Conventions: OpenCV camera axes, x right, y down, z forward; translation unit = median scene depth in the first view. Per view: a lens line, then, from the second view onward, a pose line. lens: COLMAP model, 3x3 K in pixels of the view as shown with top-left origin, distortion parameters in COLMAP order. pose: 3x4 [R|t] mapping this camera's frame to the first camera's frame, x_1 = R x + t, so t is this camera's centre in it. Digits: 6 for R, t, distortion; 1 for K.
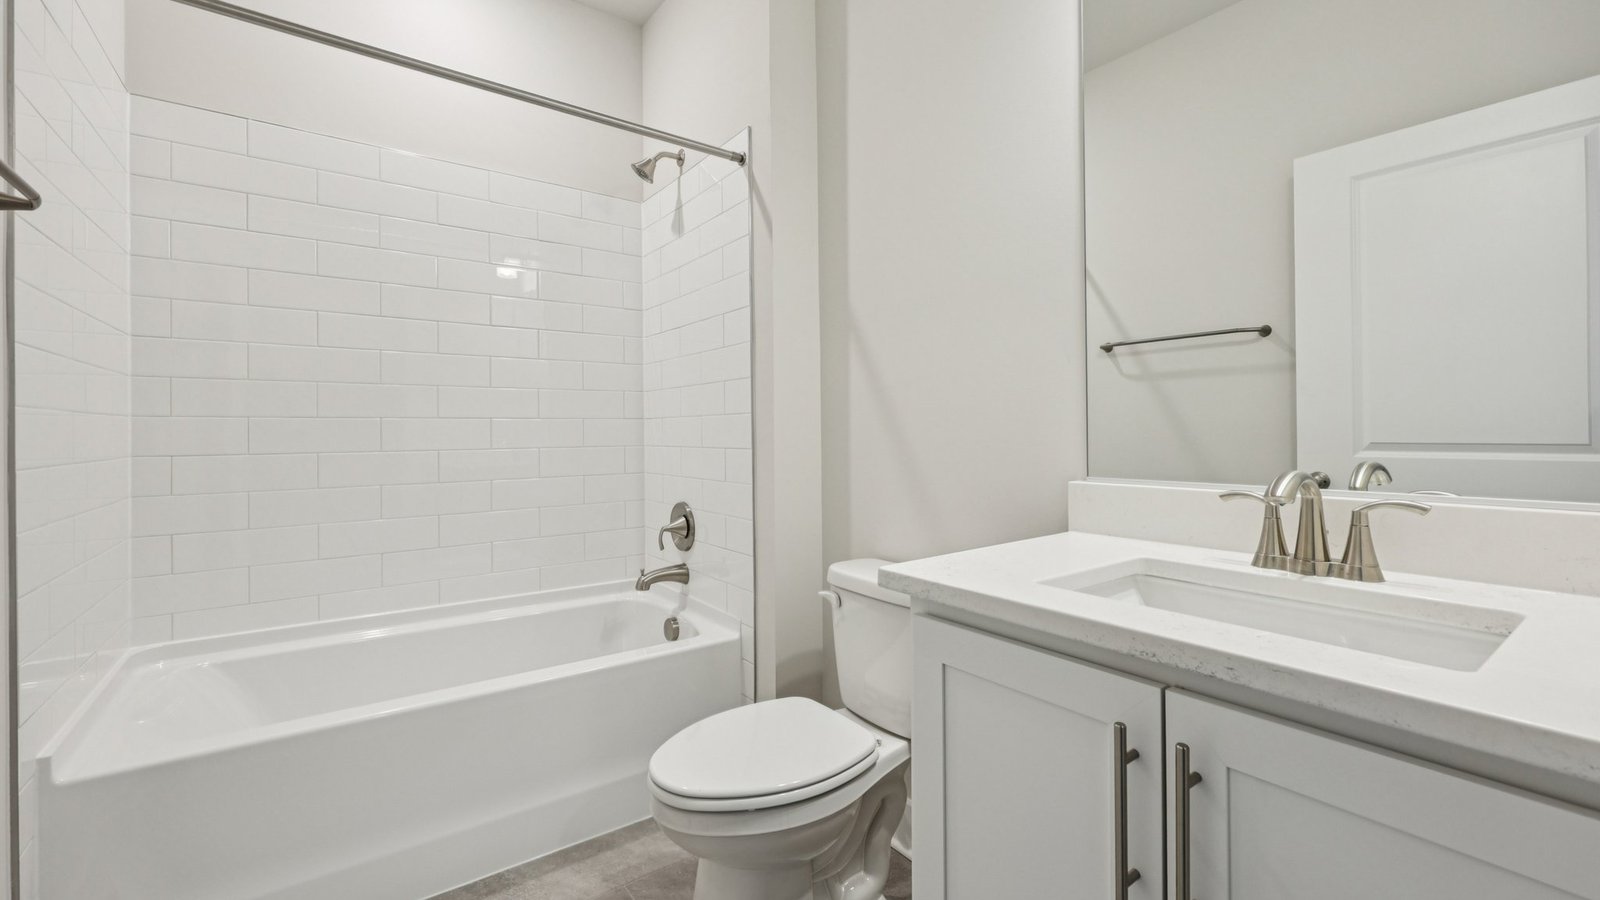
lens RADIAL K [[659.6, 0, 808.8], [0, 659.6, 429.3], [0, 0, 1]] dist [0.060035, 0.000001]
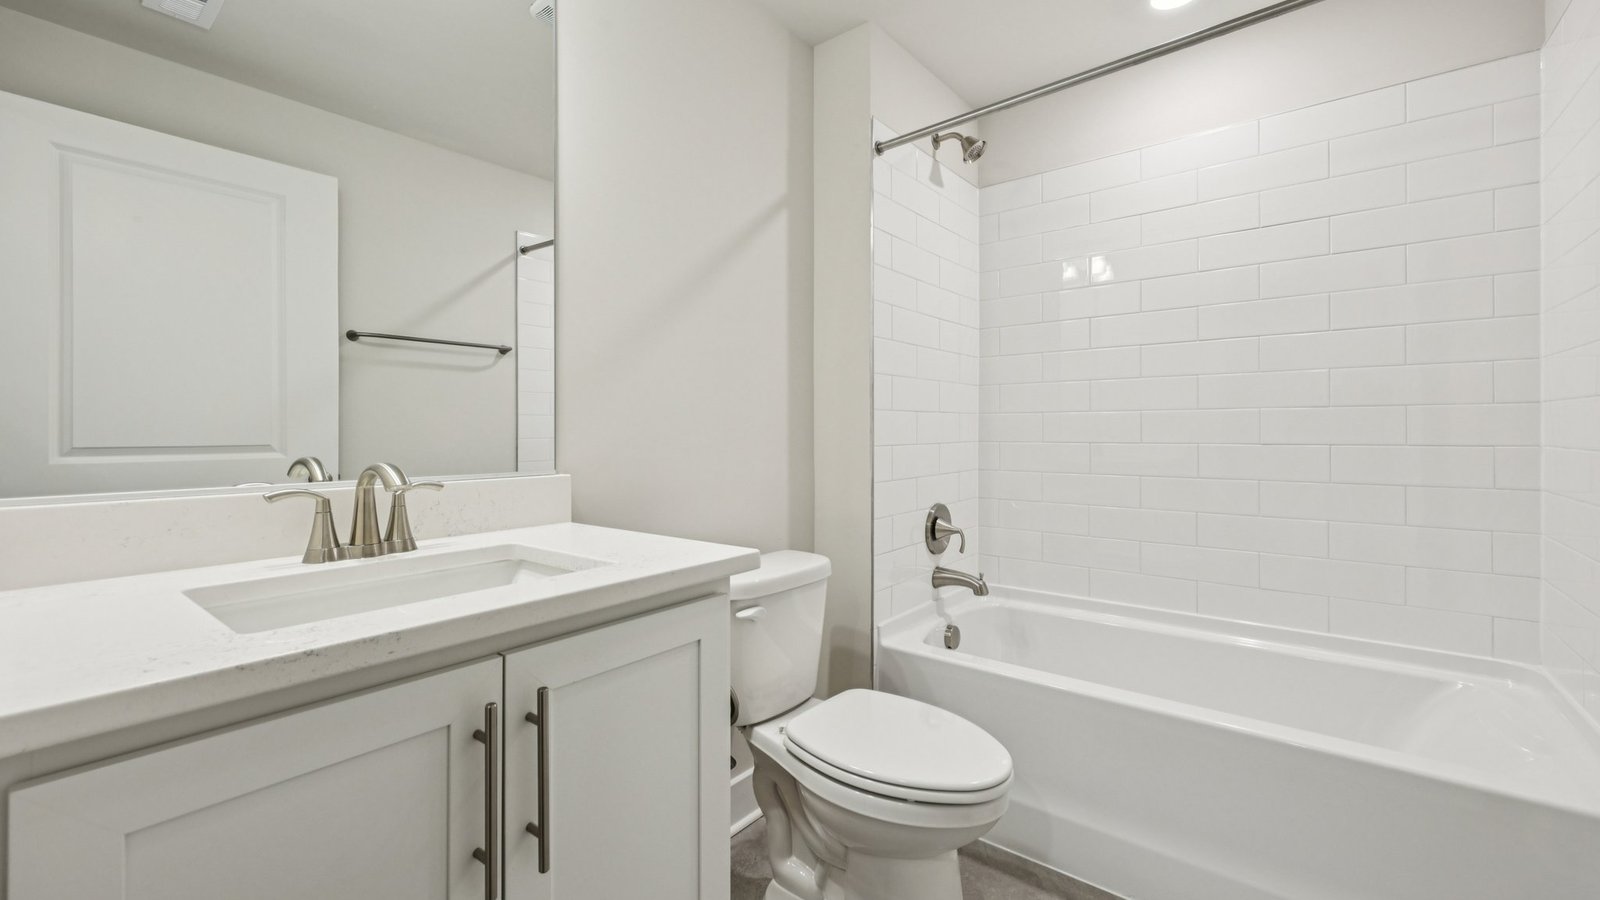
lens RADIAL K [[659.6, 0, 808.8], [0, 659.6, 429.3], [0, 0, 1]] dist [0.060035, 0.000001]
pose [[-0.257074, -0.001886, 0.966390, -0.518876], [-0.007593, 0.999971, -0.000068, -0.001749], [-0.966362, -0.007355, -0.257081, 0.587315]]
